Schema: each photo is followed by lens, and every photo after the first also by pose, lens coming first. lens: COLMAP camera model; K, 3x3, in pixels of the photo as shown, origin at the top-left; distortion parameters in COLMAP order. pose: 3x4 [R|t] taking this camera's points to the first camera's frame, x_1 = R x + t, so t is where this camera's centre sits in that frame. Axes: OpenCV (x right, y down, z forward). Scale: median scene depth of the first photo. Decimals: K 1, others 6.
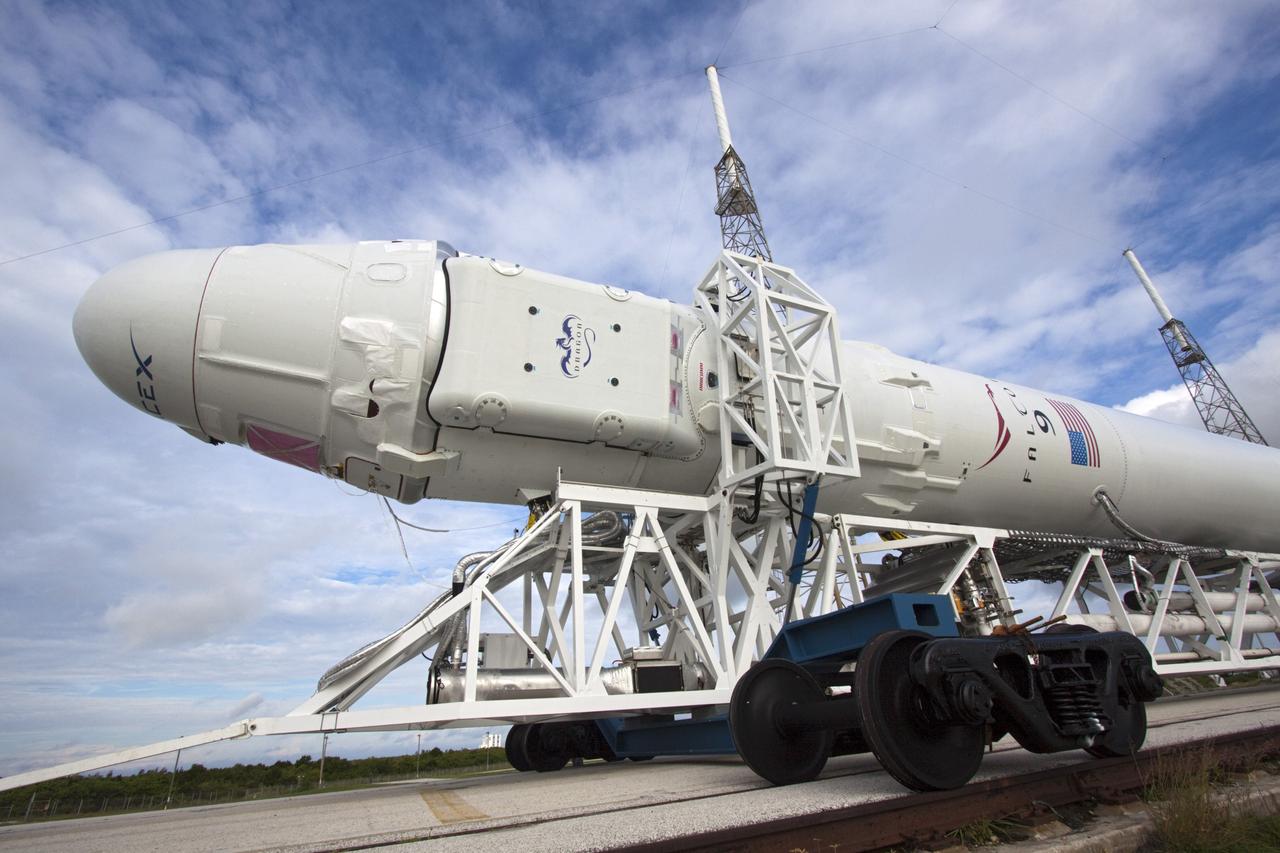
lens RADIAL K [[584.0, 0, 646.1], [0, 584.0, 441.7], [0, 0, 1]] dist [-0.015341, -0.000223]
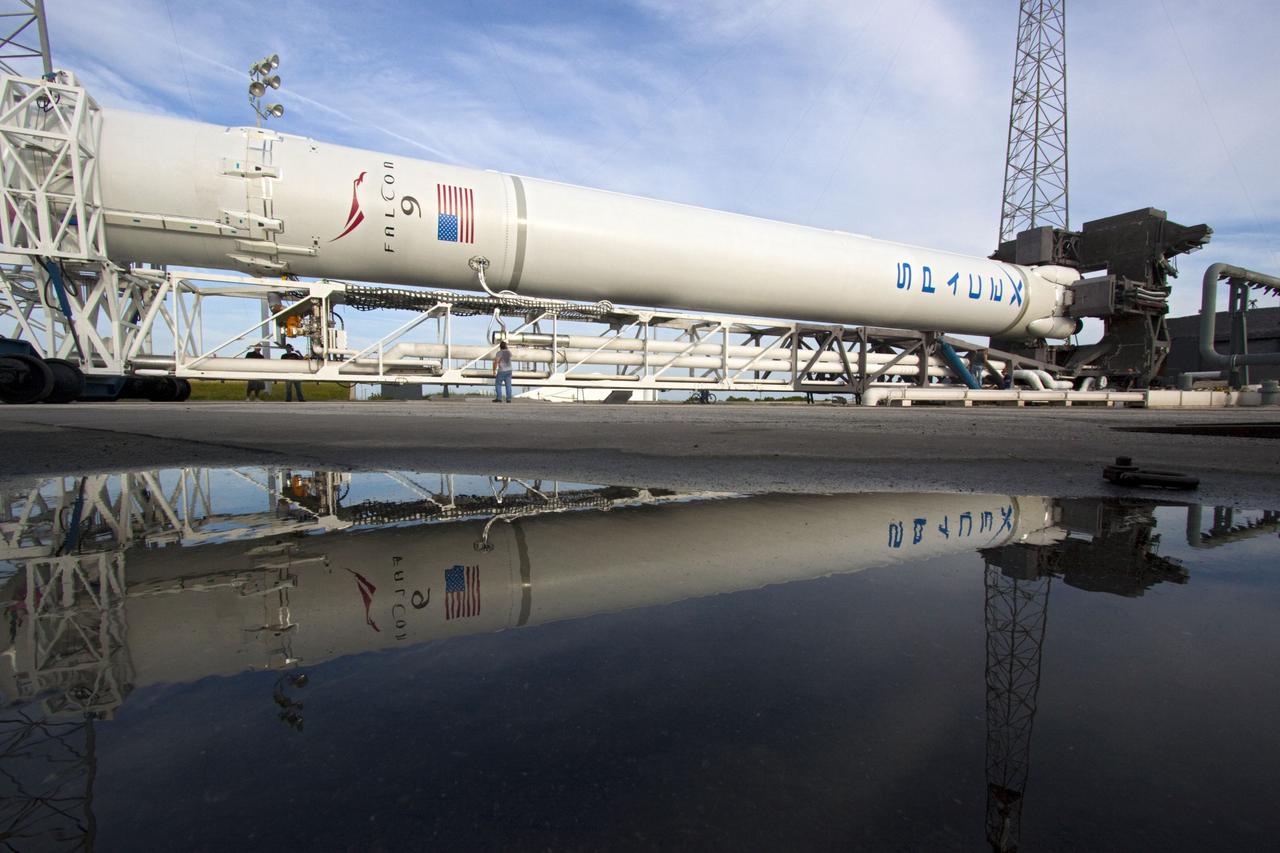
lens RADIAL K [[584.0, 0, 646.1], [0, 584.0, 441.7], [0, 0, 1]] dist [-0.015341, -0.000223]
pose [[0.995789, 0.080938, 0.043062, 1.495023], [-0.091600, 0.858699, 0.504228, -0.364023], [0.003834, -0.506048, 0.862497, -0.550668]]
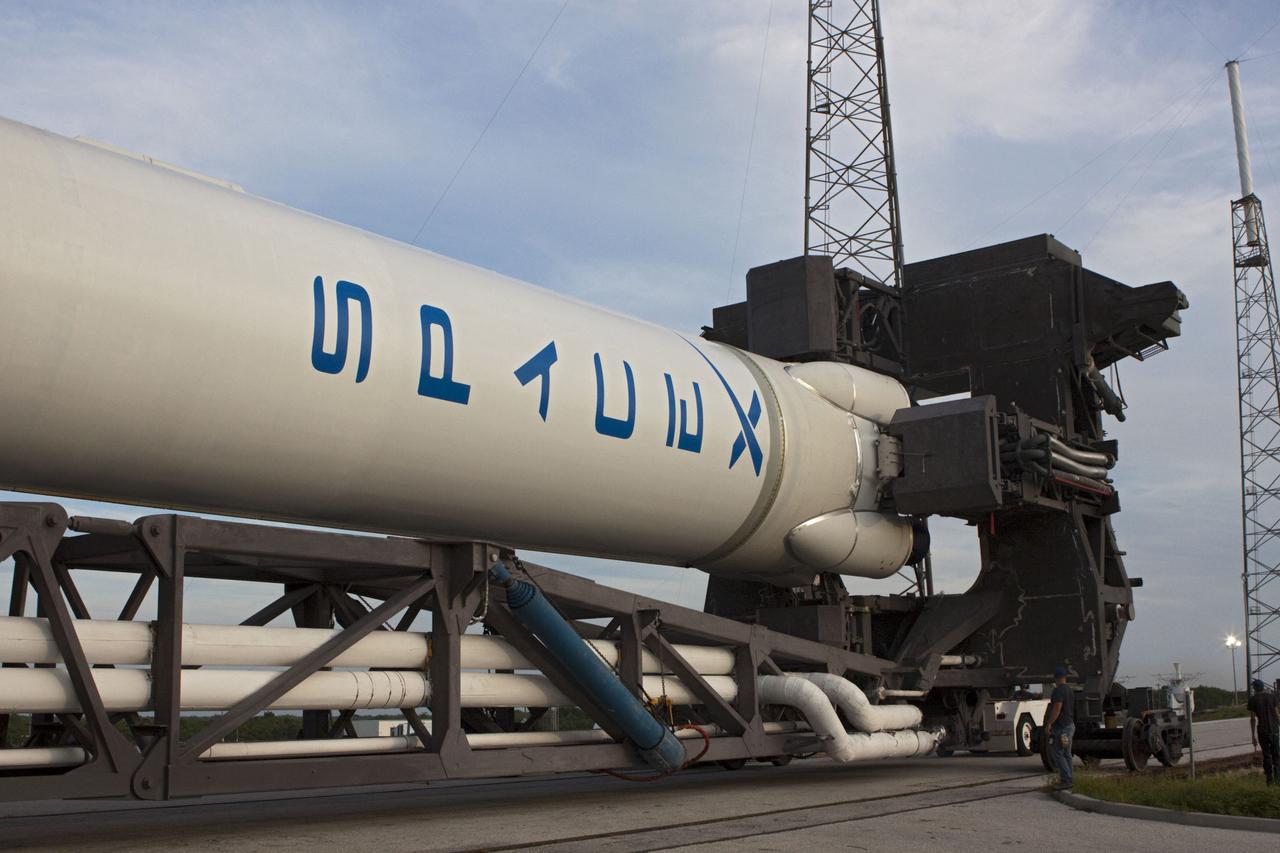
lens RADIAL K [[1402.5, 0, 637.2], [0, 1402.5, 442.2], [0, 0, 1]] dist [-0.104669, -0.002582]
pose [[0.888549, 0.148168, 0.434196, 2.301099], [-0.252027, 0.948463, 0.192093, -0.072496], [-0.383357, -0.280113, 0.880099, 0.460087]]
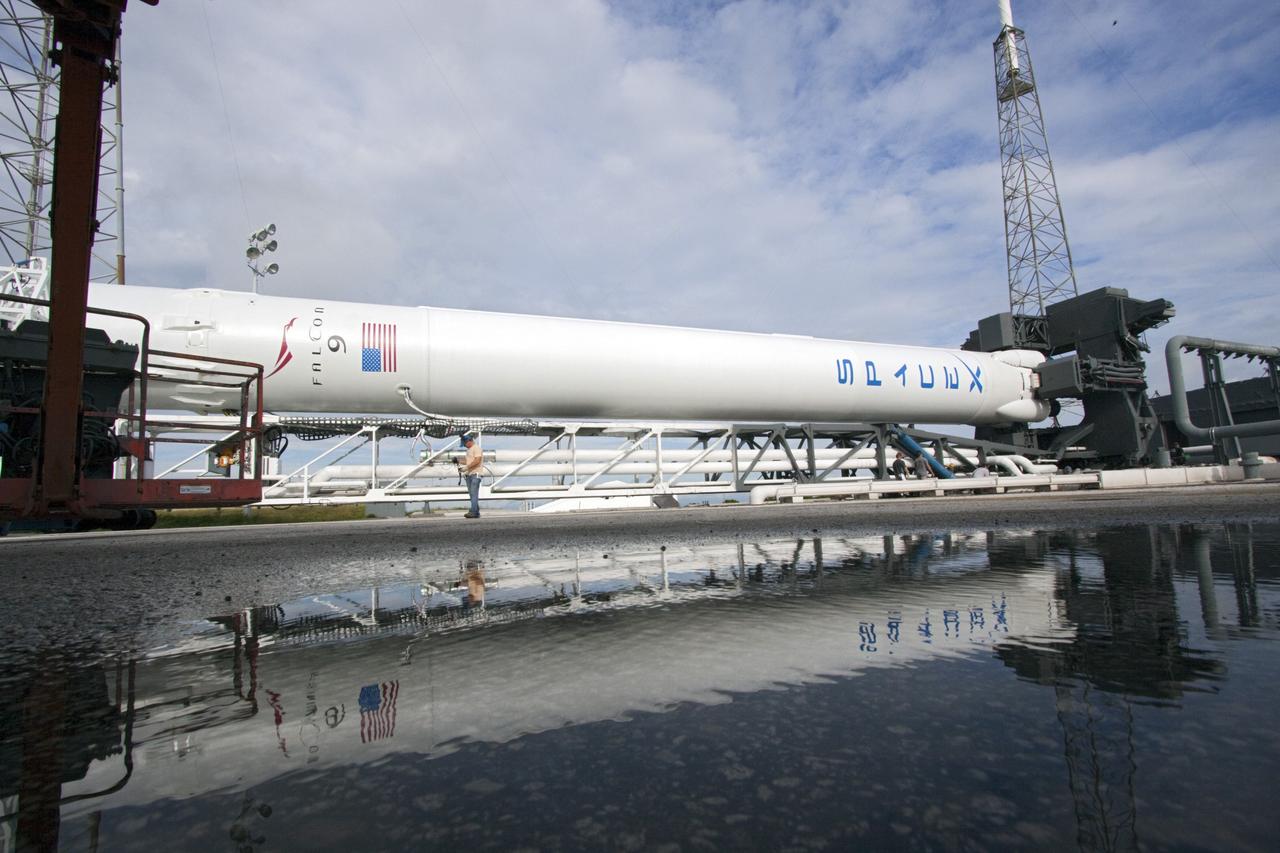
lens RADIAL K [[584.0, 0, 646.1], [0, 584.0, 441.7], [0, 0, 1]] dist [-0.015341, -0.000223]
pose [[0.998314, 0.030024, -0.049673, 1.928278], [-0.010907, 0.937612, 0.347513, -0.404719], [0.057008, -0.346385, 0.936359, -0.561209]]
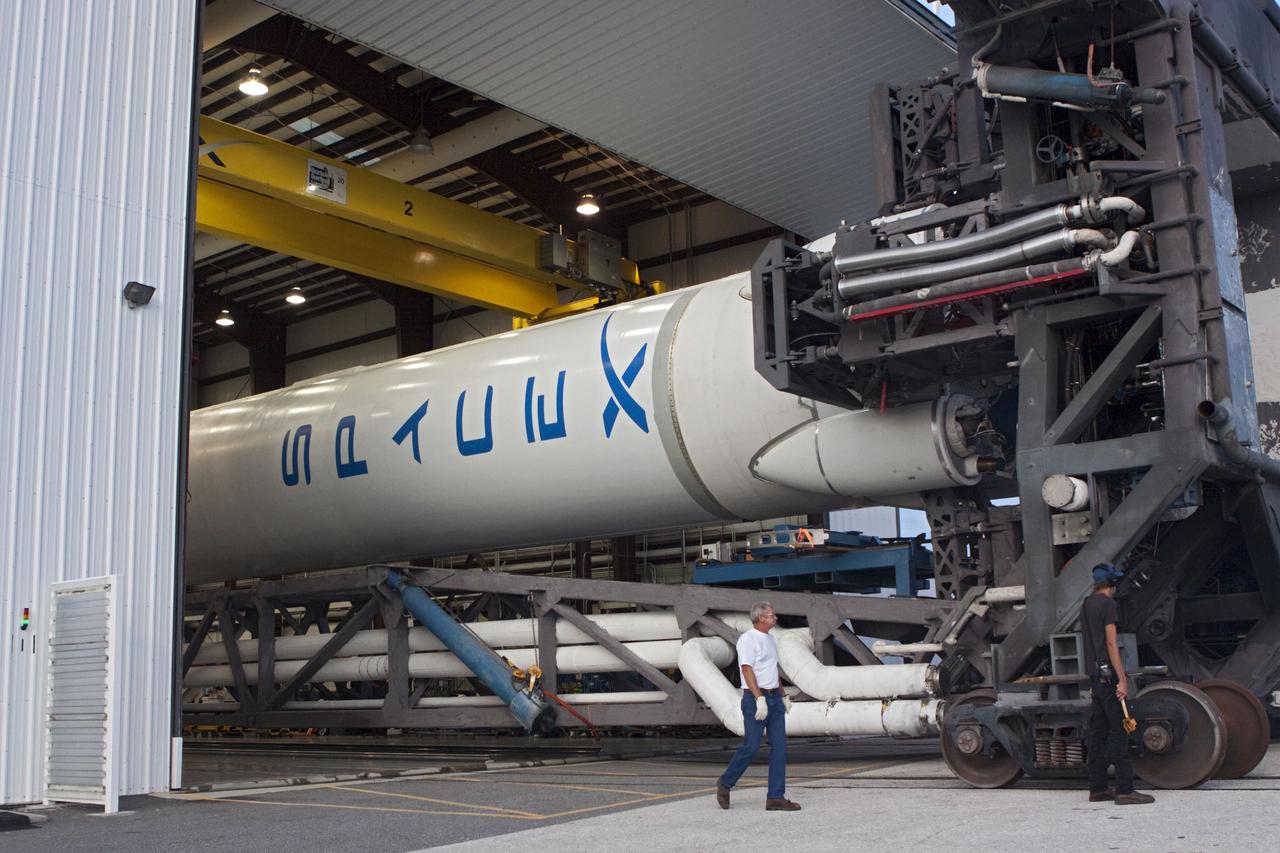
lens RADIAL K [[1402.5, 0, 637.2], [0, 1402.5, 442.2], [0, 0, 1]] dist [-0.104669, -0.002582]
pose [[0.456699, -0.091599, -0.884893, 5.329608], [0.386433, 0.916369, 0.104583, 0.142337], [0.801309, -0.389715, 0.453901, 1.344444]]
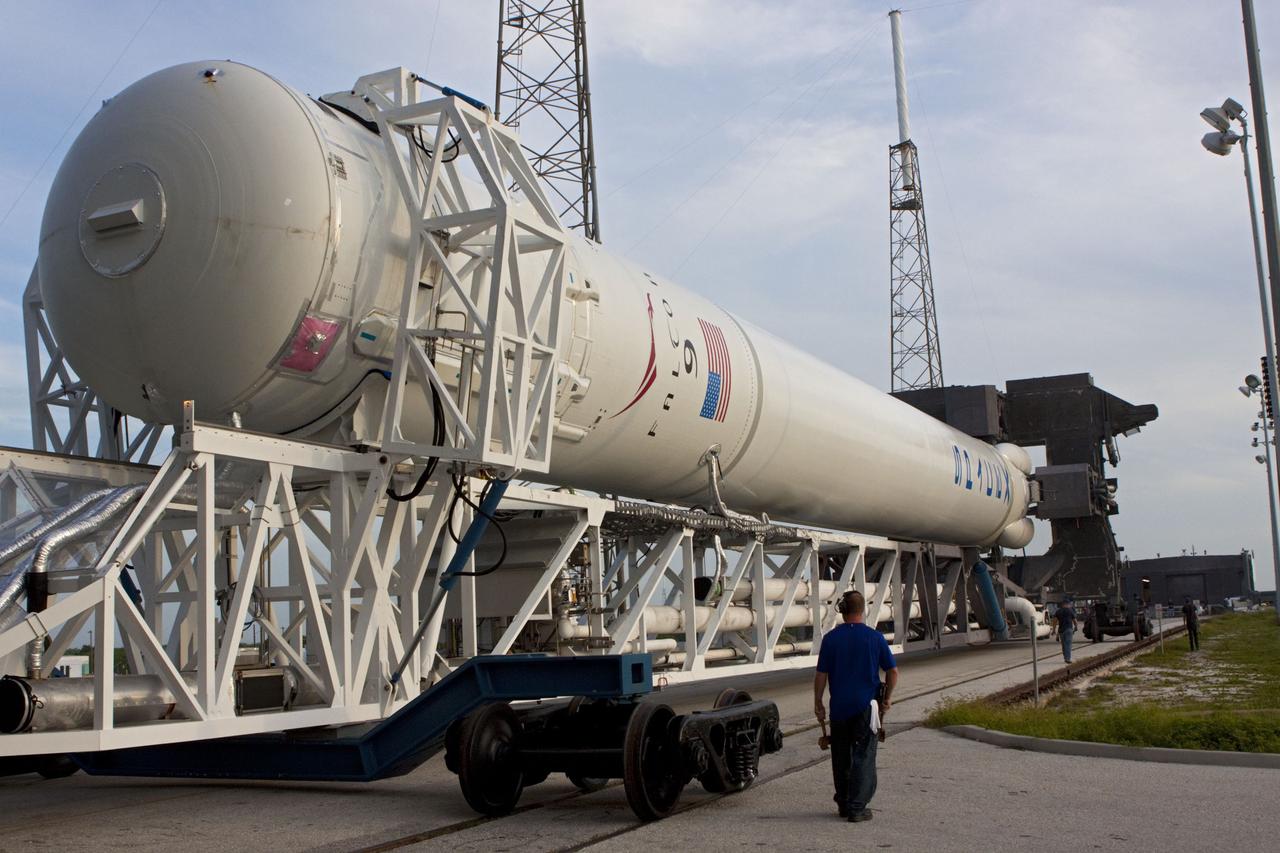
lens RADIAL K [[1402.5, 0, 637.2], [0, 1402.5, 442.2], [0, 0, 1]] dist [-0.104669, -0.002582]
pose [[0.749653, 0.132272, 0.648479, -0.616135], [-0.314189, 0.933502, 0.172798, -0.270086], [-0.582500, -0.333284, 0.741361, -0.383839]]
